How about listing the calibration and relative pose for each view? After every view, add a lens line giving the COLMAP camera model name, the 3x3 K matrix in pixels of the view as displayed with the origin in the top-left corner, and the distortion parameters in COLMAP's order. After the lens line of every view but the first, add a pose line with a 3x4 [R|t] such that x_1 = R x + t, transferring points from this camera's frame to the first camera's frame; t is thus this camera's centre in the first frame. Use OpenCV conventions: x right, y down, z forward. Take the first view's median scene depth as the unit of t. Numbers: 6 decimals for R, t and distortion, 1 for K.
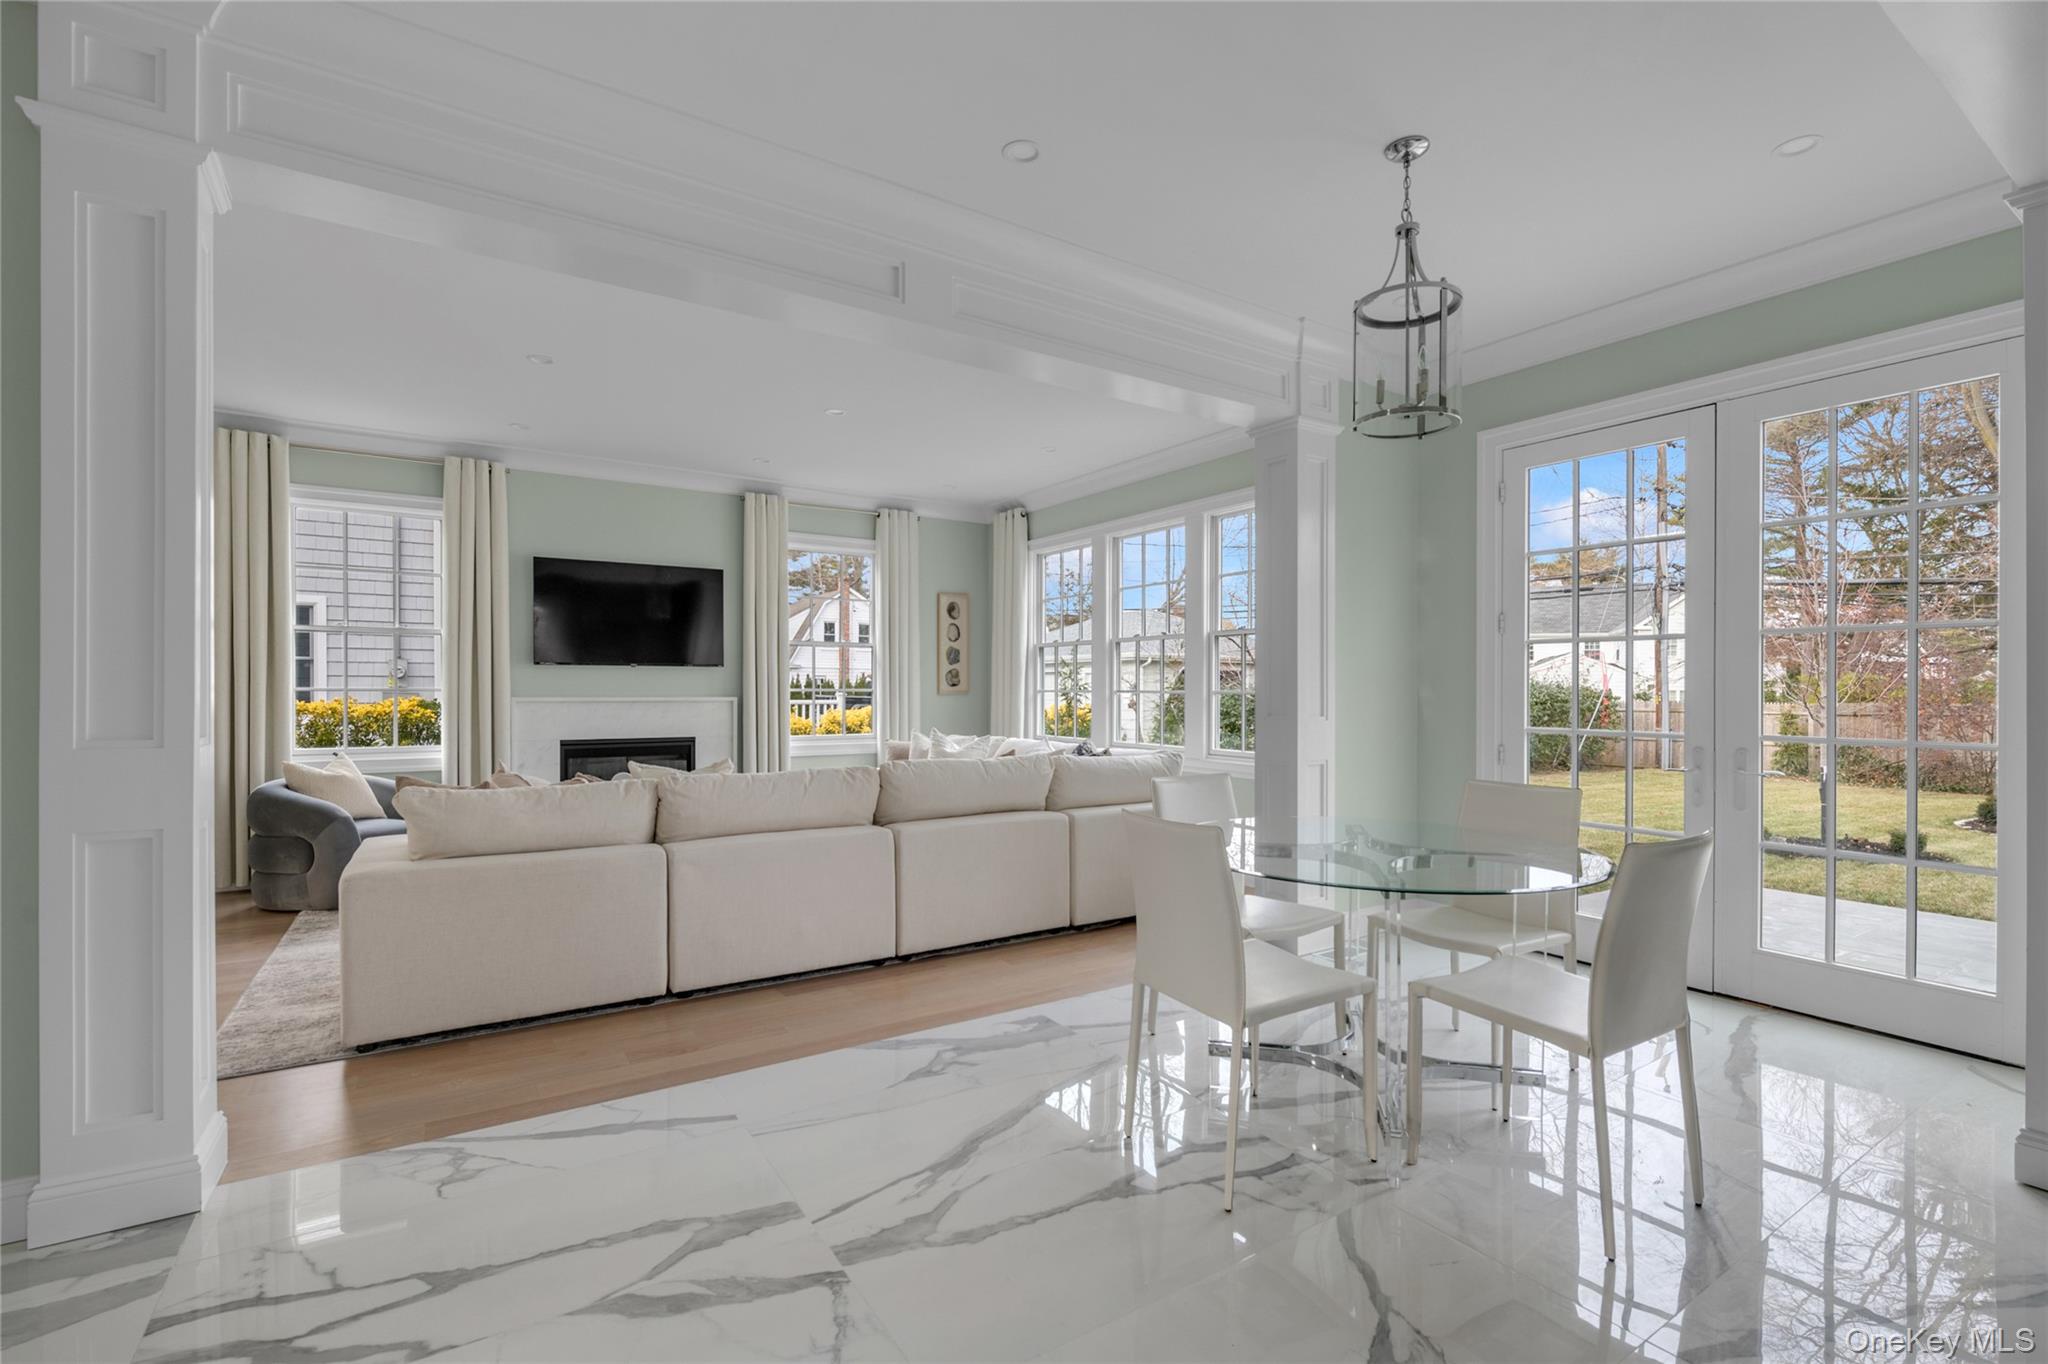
lens RADIAL K [[910.7, 0, 1020.2], [0, 910.7, 691.8], [0, 0, 1]] dist [-0.000779, -0.000176]
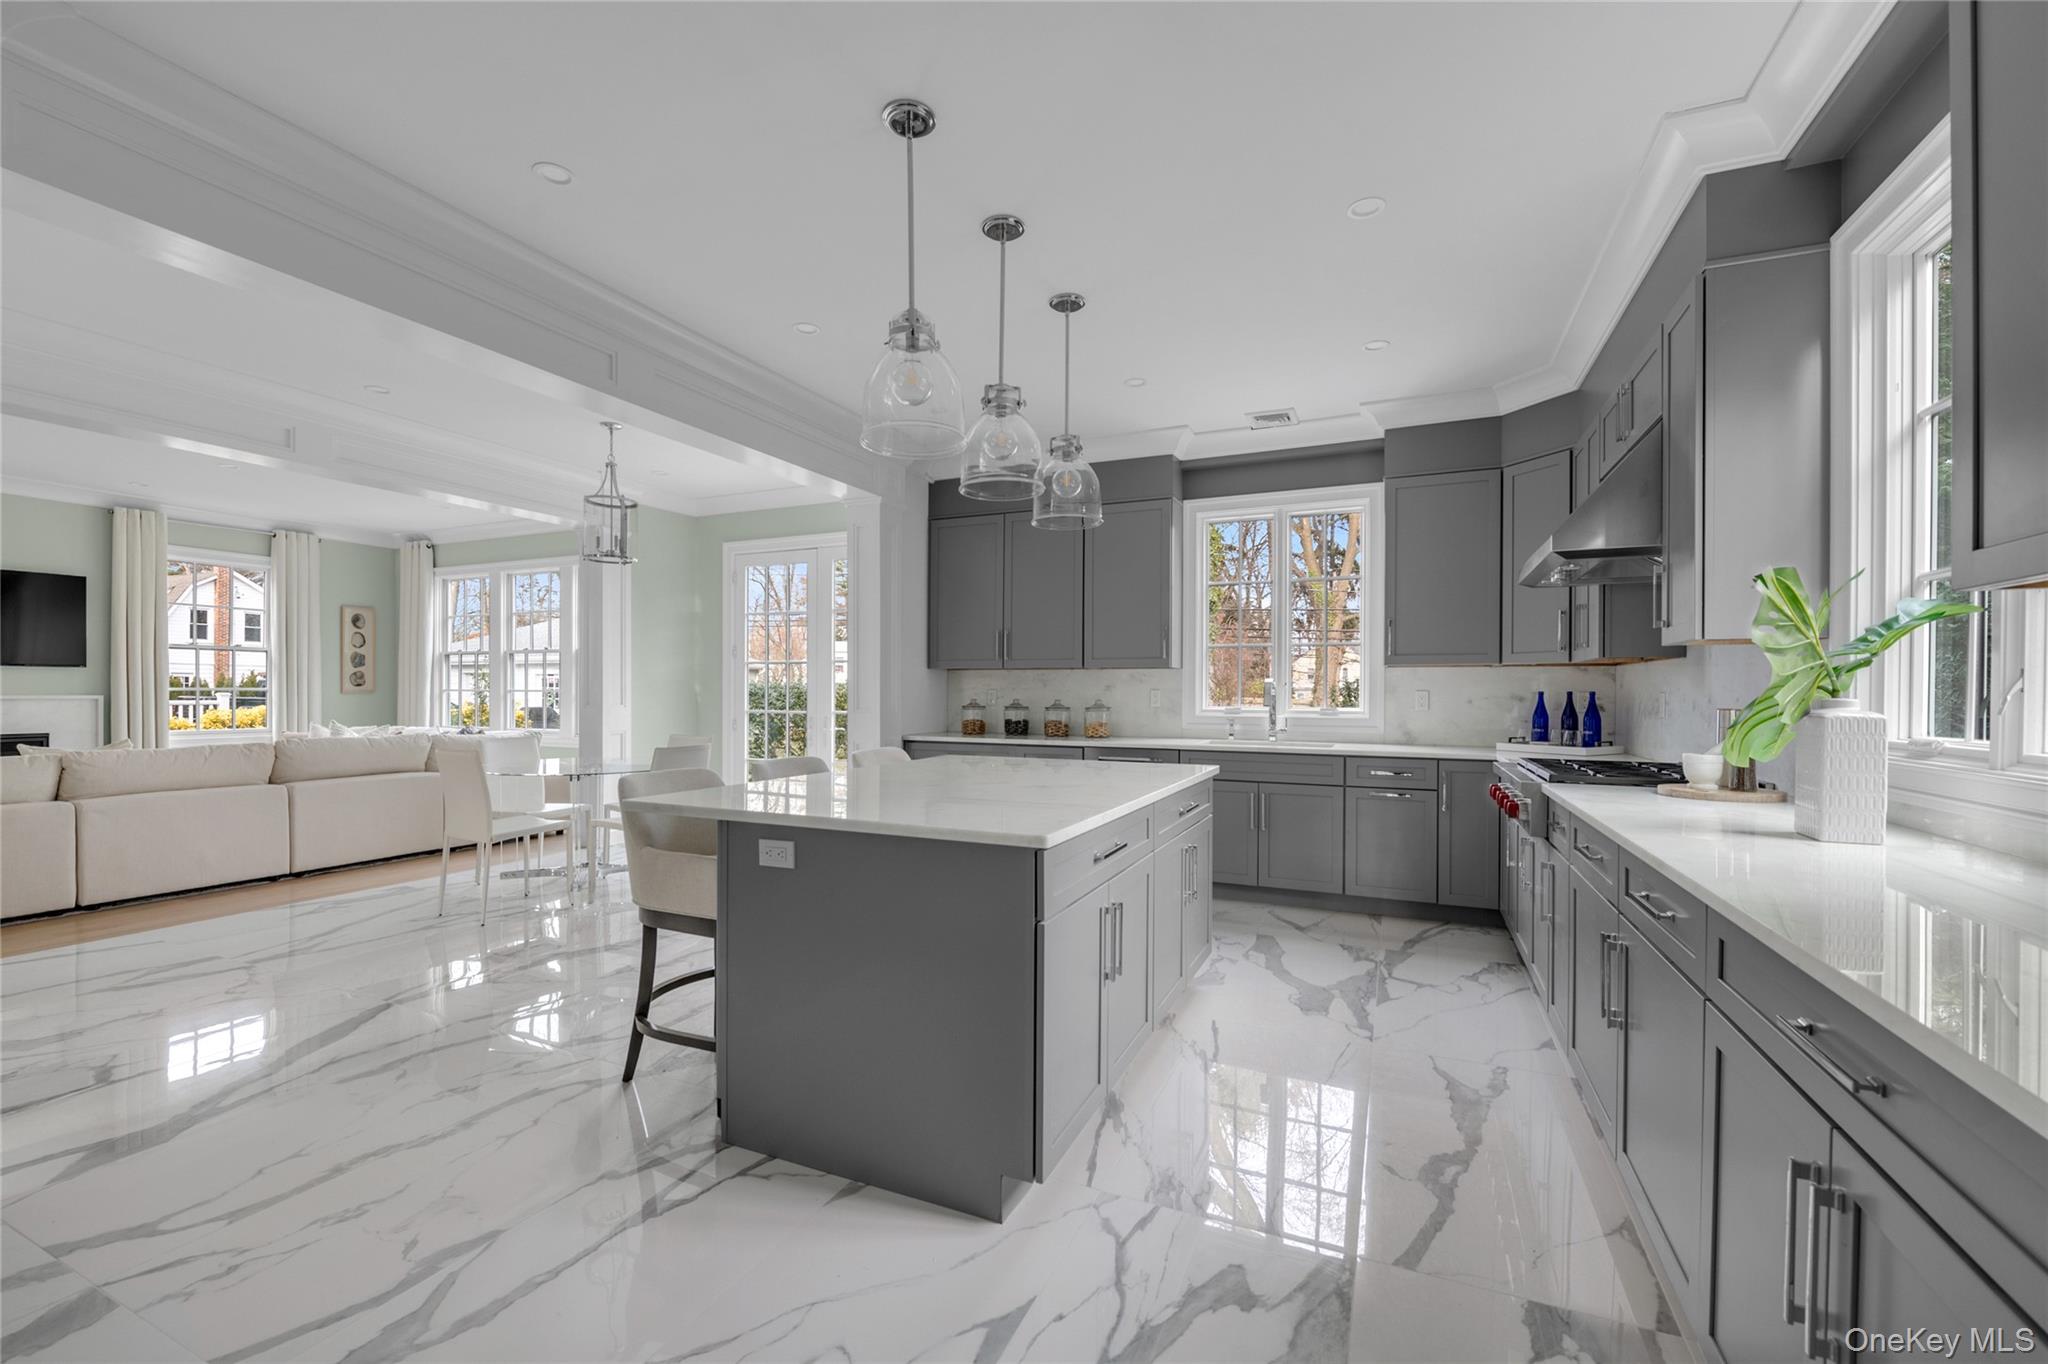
lens RADIAL K [[831.9, 0, 1025.6], [0, 831.9, 692.3], [0, 0, 1]] dist [-0.003364, -0.005432]
pose [[0.834949, -0.001085, 0.550327, 0.065266], [0.001248, 0.999999, 0.000079, 0.003460], [-0.550326, 0.000620, 0.834949, -0.411635]]
